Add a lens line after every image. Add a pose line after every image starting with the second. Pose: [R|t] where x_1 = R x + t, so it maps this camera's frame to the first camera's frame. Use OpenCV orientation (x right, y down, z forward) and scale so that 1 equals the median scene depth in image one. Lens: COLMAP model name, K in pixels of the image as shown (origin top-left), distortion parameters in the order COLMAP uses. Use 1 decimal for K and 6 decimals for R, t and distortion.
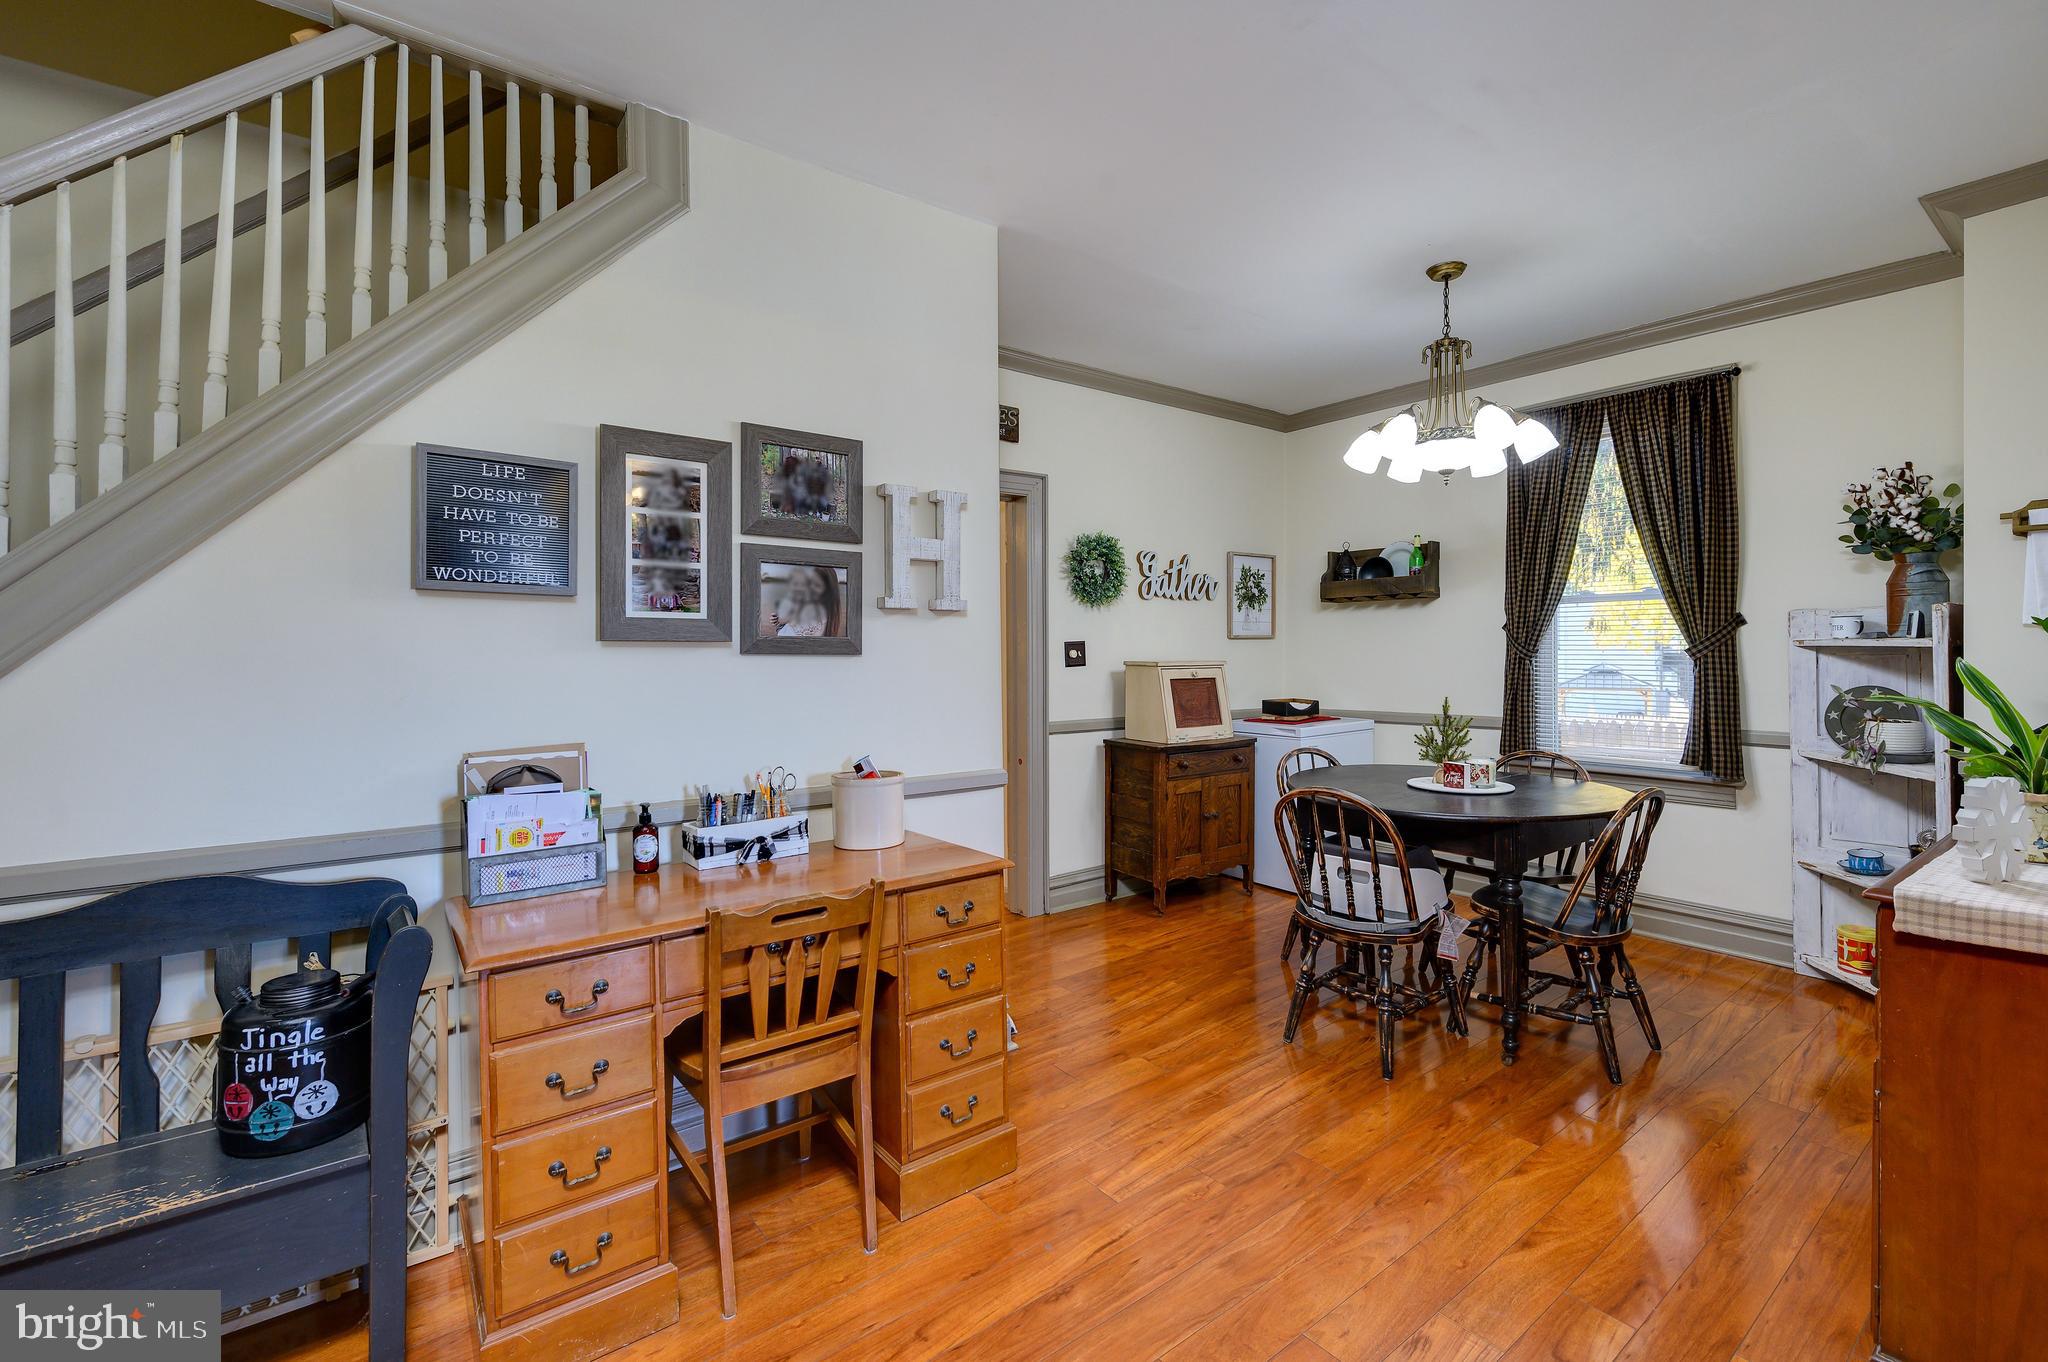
lens RADIAL K [[883.9, 0, 1062.1], [0, 883.9, 652.6], [0, 0, 1]] dist [-0.003197, -0.000702]
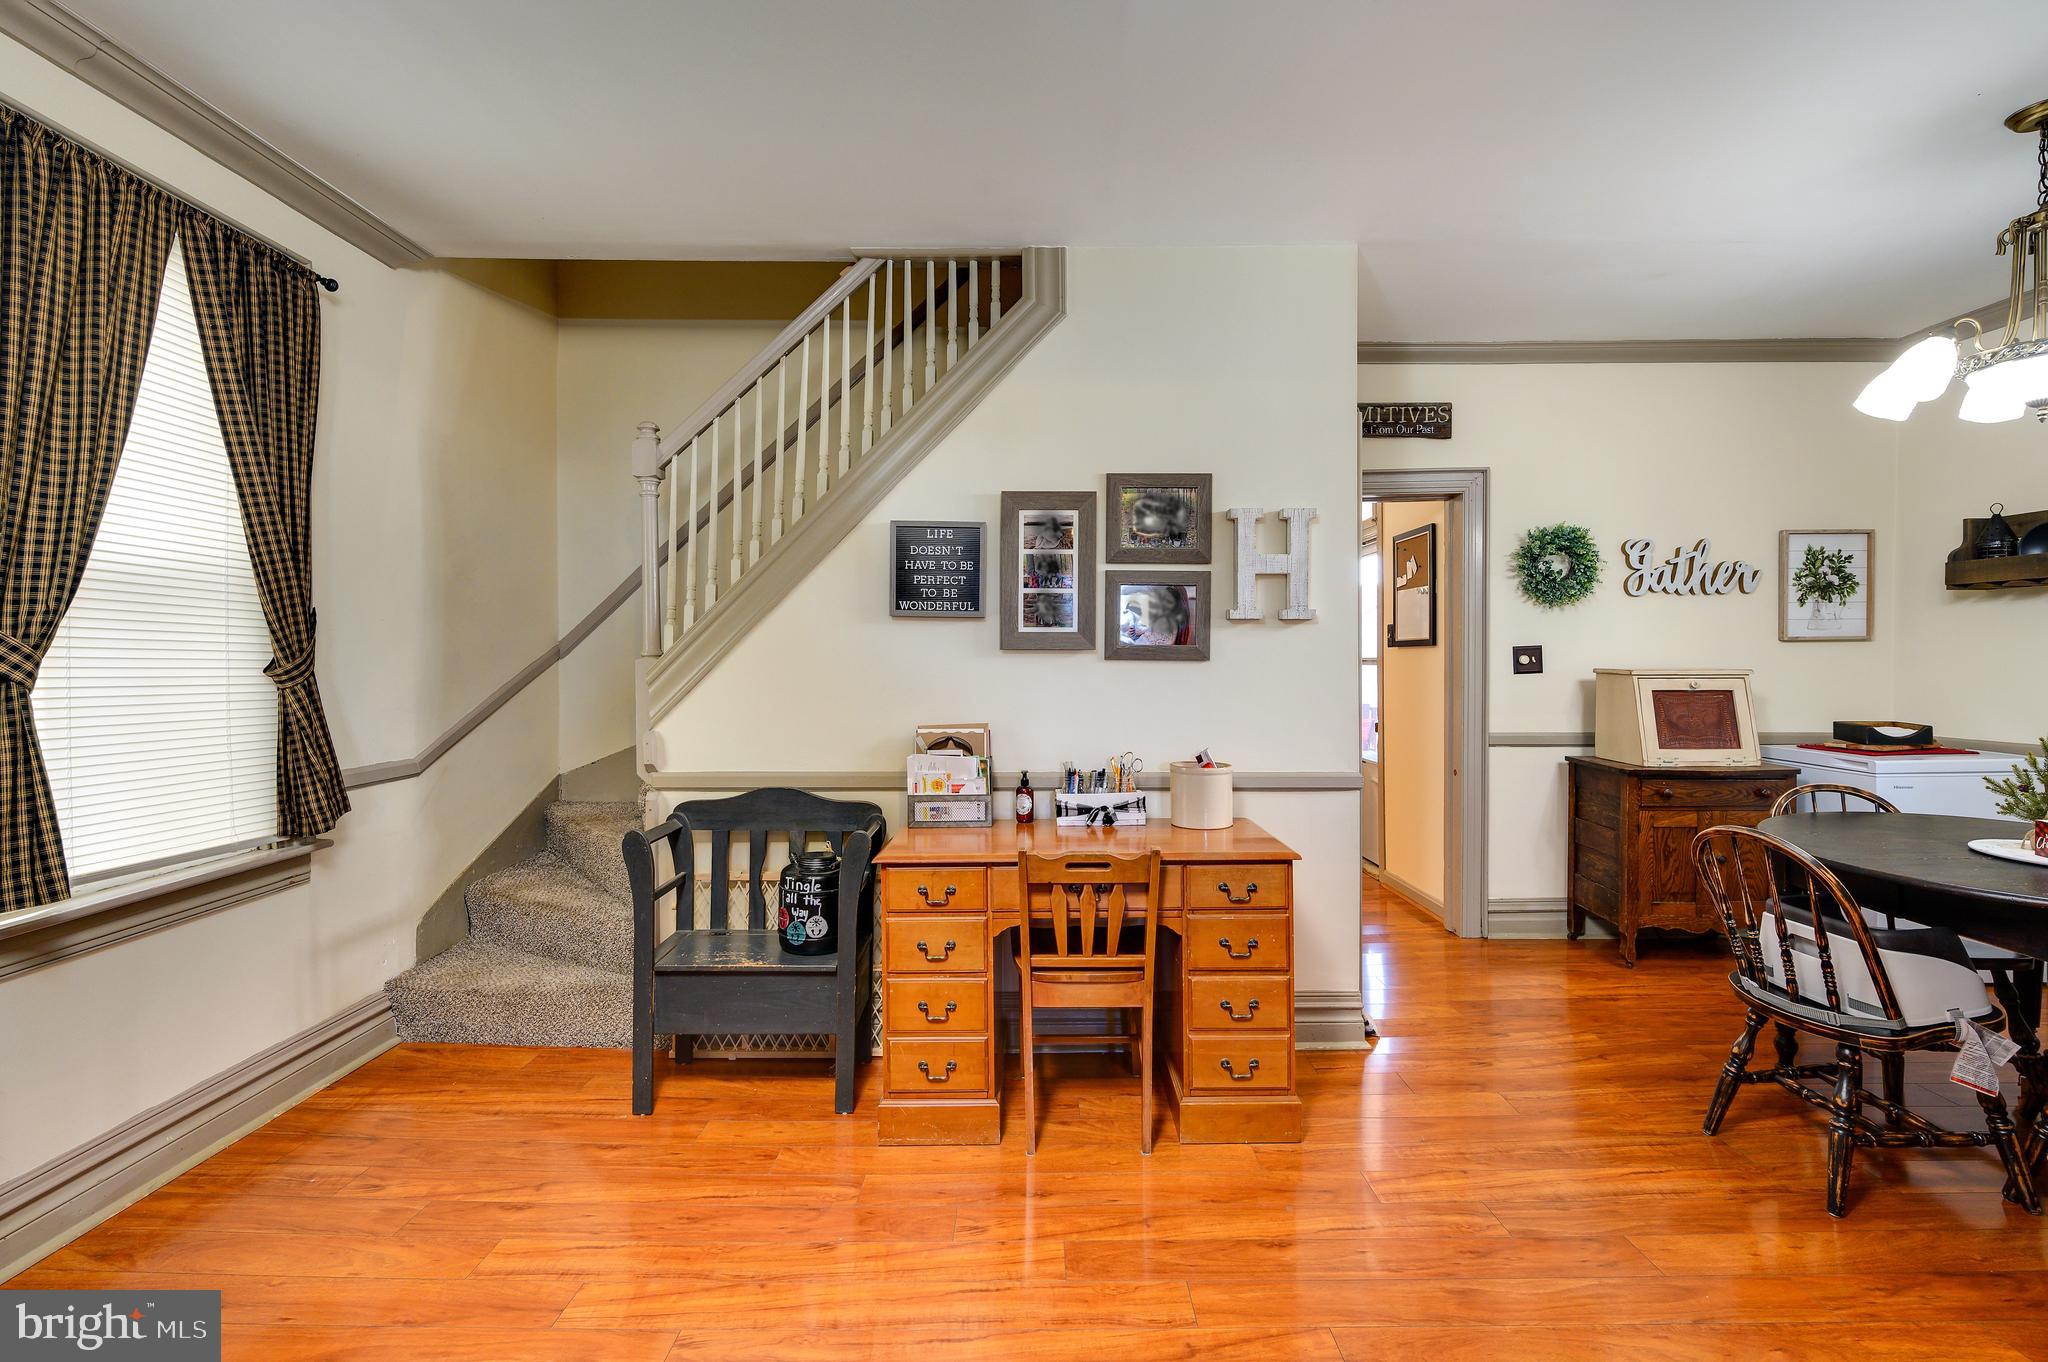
lens RADIAL K [[883.9, 0, 1051.9], [0, 883.9, 652.8], [0, 0, 1]] dist [-0.003197, -0.000702]
pose [[0.791510, 0.001466, -0.611155, 0.242236], [-0.002731, 0.999996, -0.001138, -0.004384], [0.611151, 0.002569, 0.791510, -0.023023]]
